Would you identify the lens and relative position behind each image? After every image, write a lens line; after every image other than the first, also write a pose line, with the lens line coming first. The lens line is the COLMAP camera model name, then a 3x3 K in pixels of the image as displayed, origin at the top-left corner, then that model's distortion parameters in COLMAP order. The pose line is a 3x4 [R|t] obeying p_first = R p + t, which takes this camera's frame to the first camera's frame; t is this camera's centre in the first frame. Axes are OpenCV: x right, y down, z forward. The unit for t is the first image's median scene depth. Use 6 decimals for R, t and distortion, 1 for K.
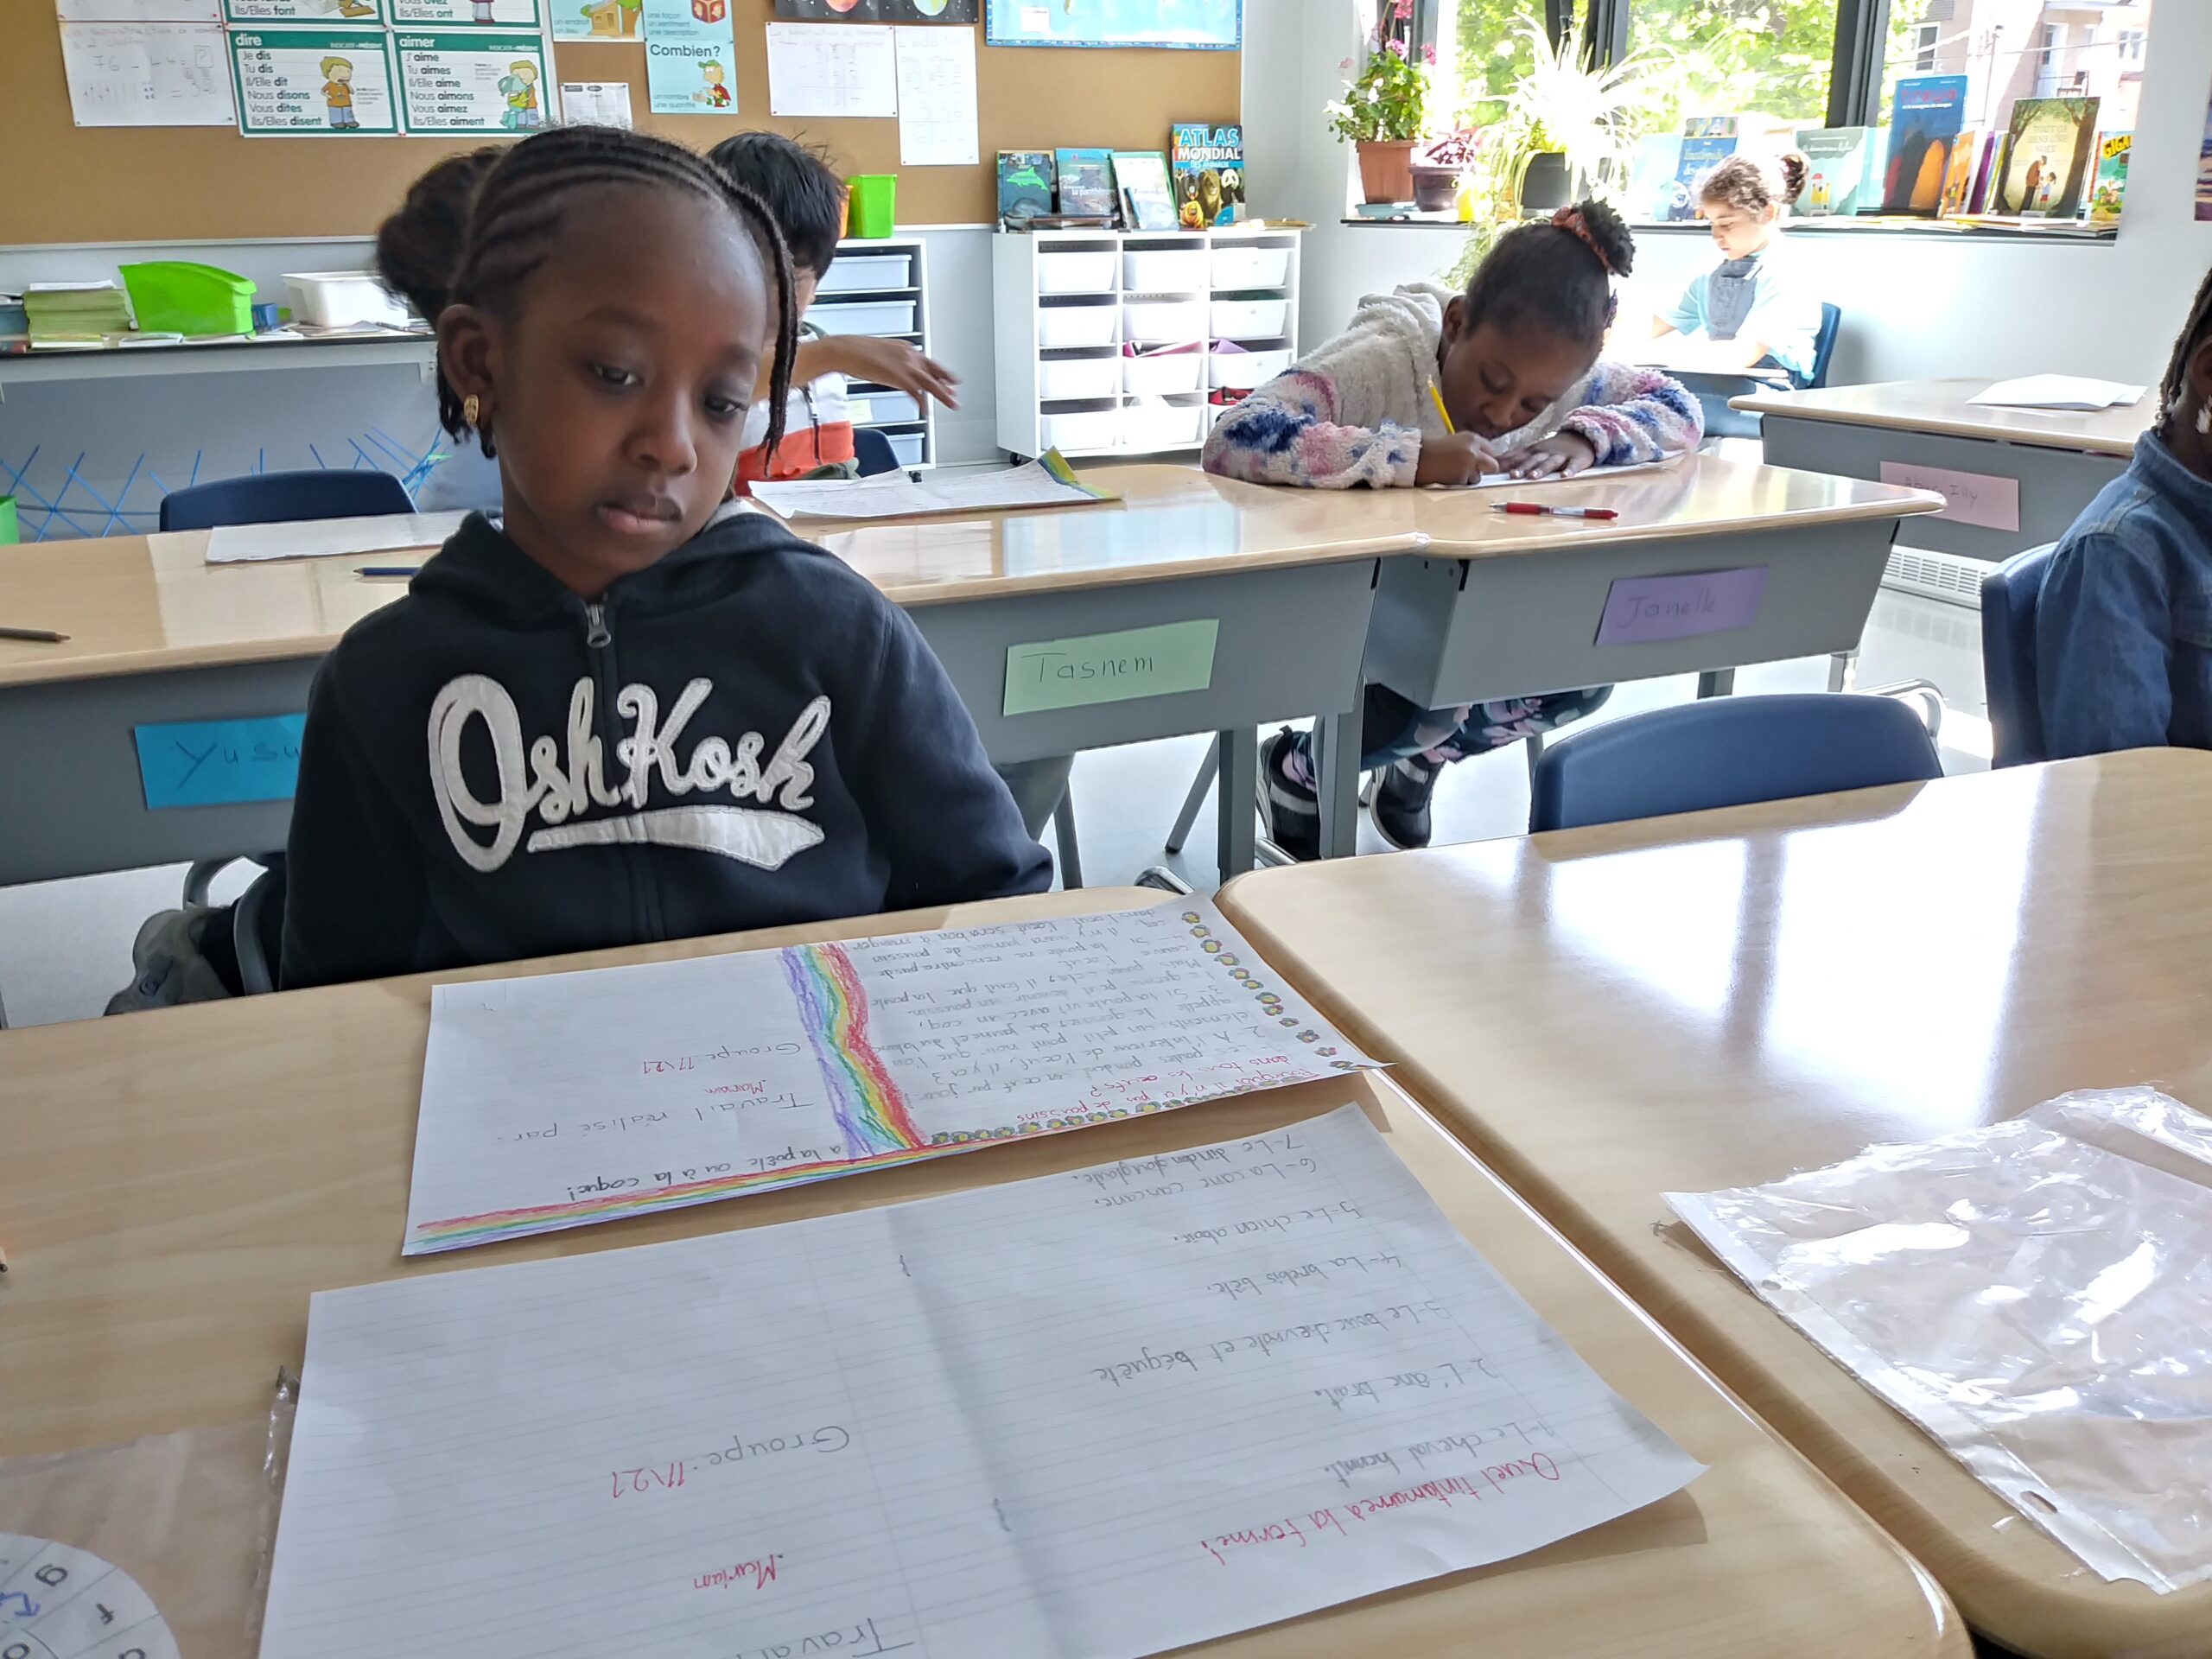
lens RADIAL K [[1781.8, 0, 1074.0], [0, 1781.8, 823.8], [0, 0, 1]] dist [0.035898, -0.075587]
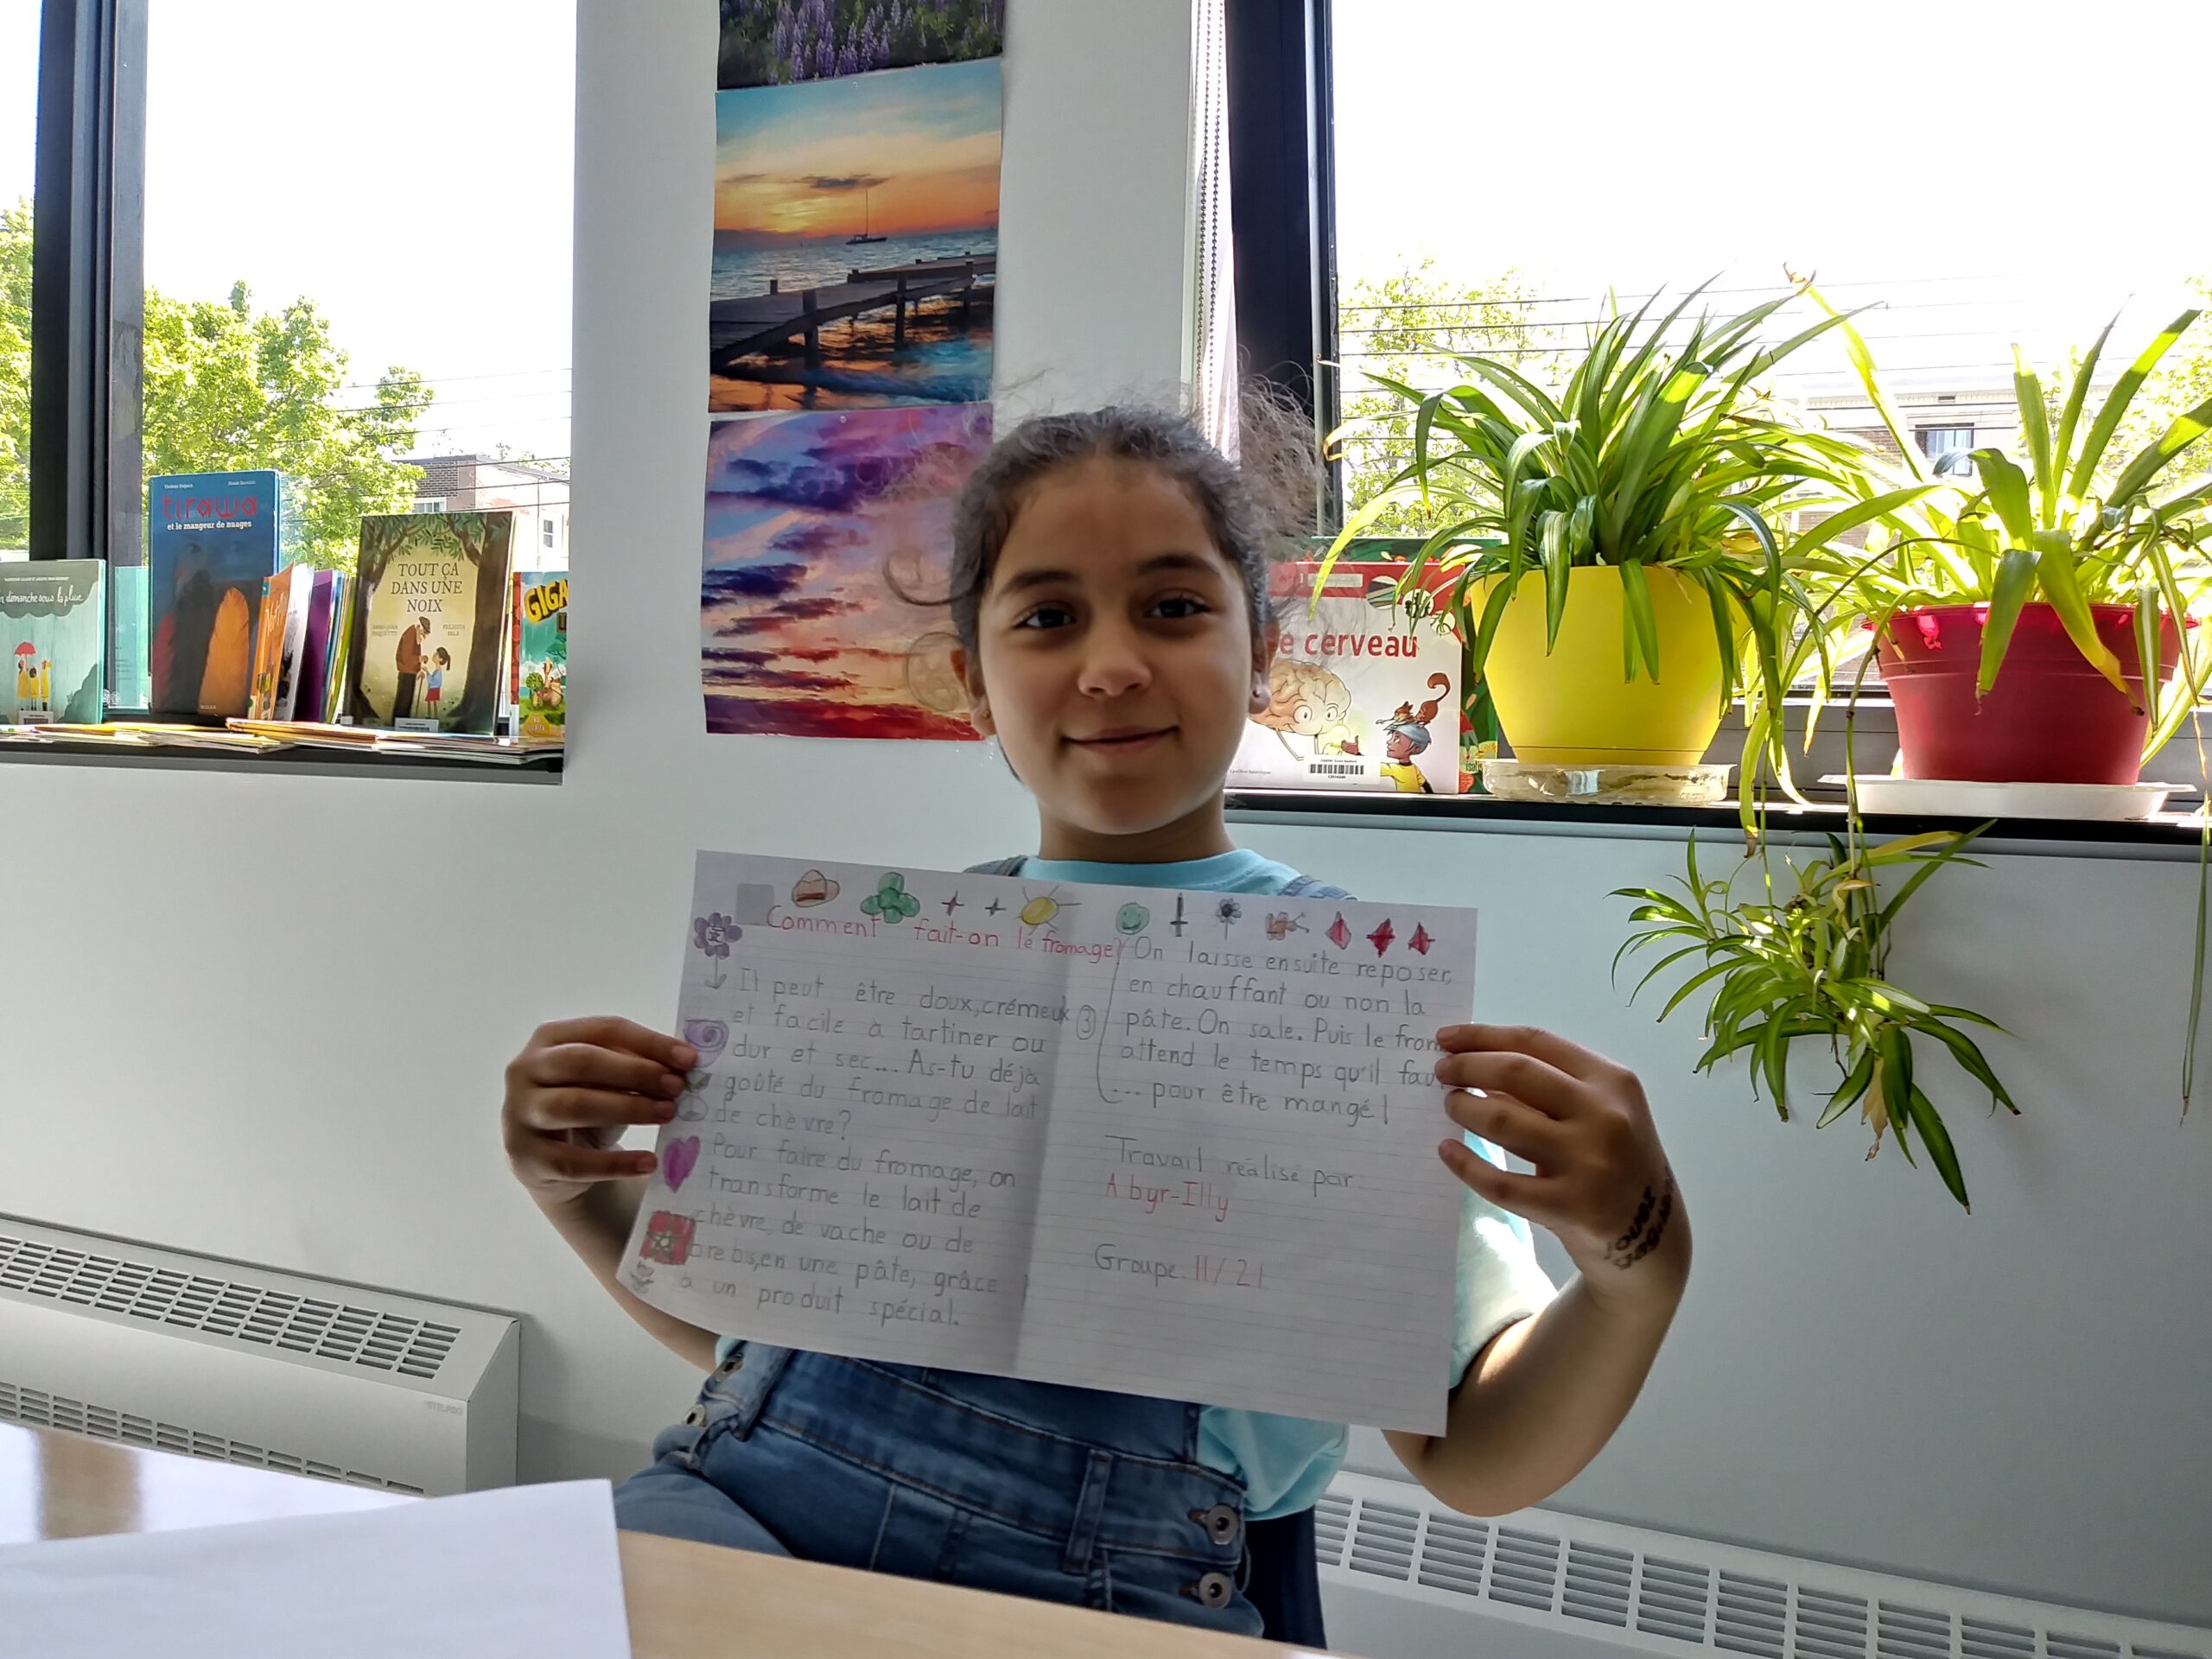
lens RADIAL K [[1772.8, 0, 1069.5], [0, 1772.8, 831.3], [0, 0, 1]] dist [0.021277, -0.010227]
pose [[0.729211, 0.004460, 0.684274, 0.228040], [0.192043, 0.958457, -0.210902, -0.118365], [-0.656788, 0.285202, 0.698061, 0.371770]]
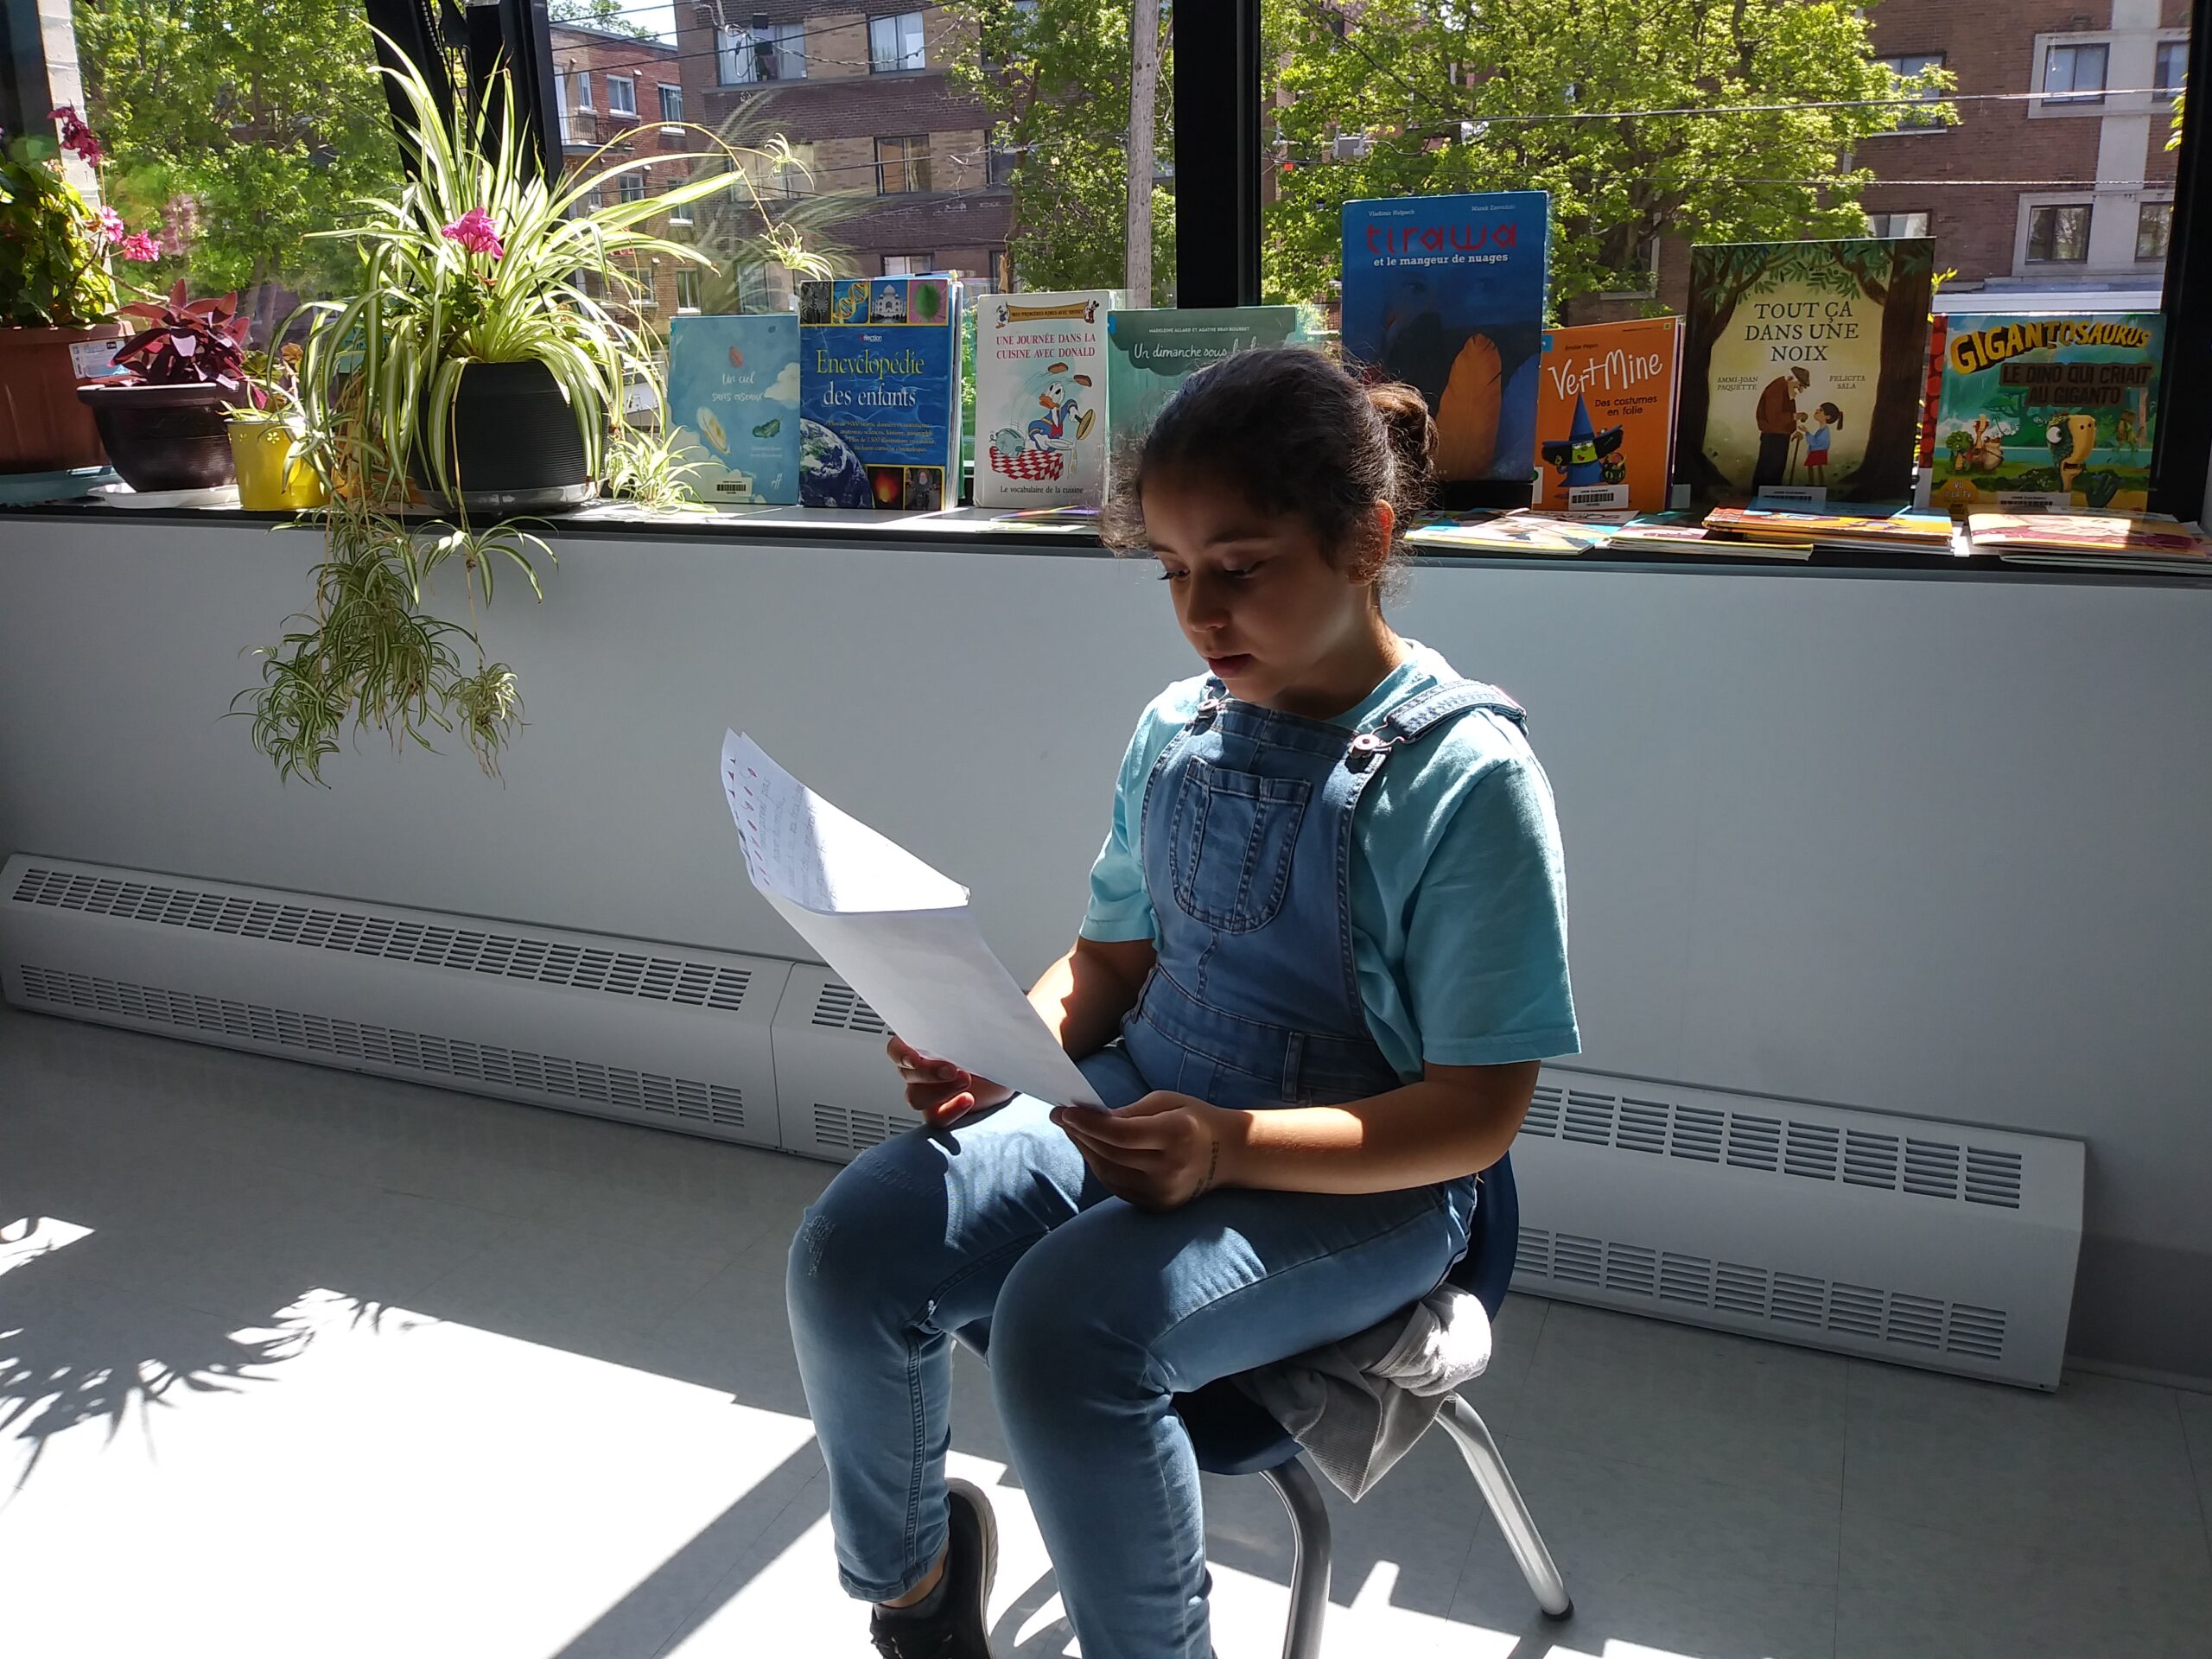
lens RADIAL K [[1765.0, 0, 1082.3], [0, 1765.0, 831.8], [0, 0, 1]] dist [0.046088, -0.083115]
pose [[0.722927, -0.206894, 0.659220, 0.061273], [0.248952, 0.968026, 0.030801, -0.222564], [-0.644515, 0.141848, 0.751319, 0.553374]]
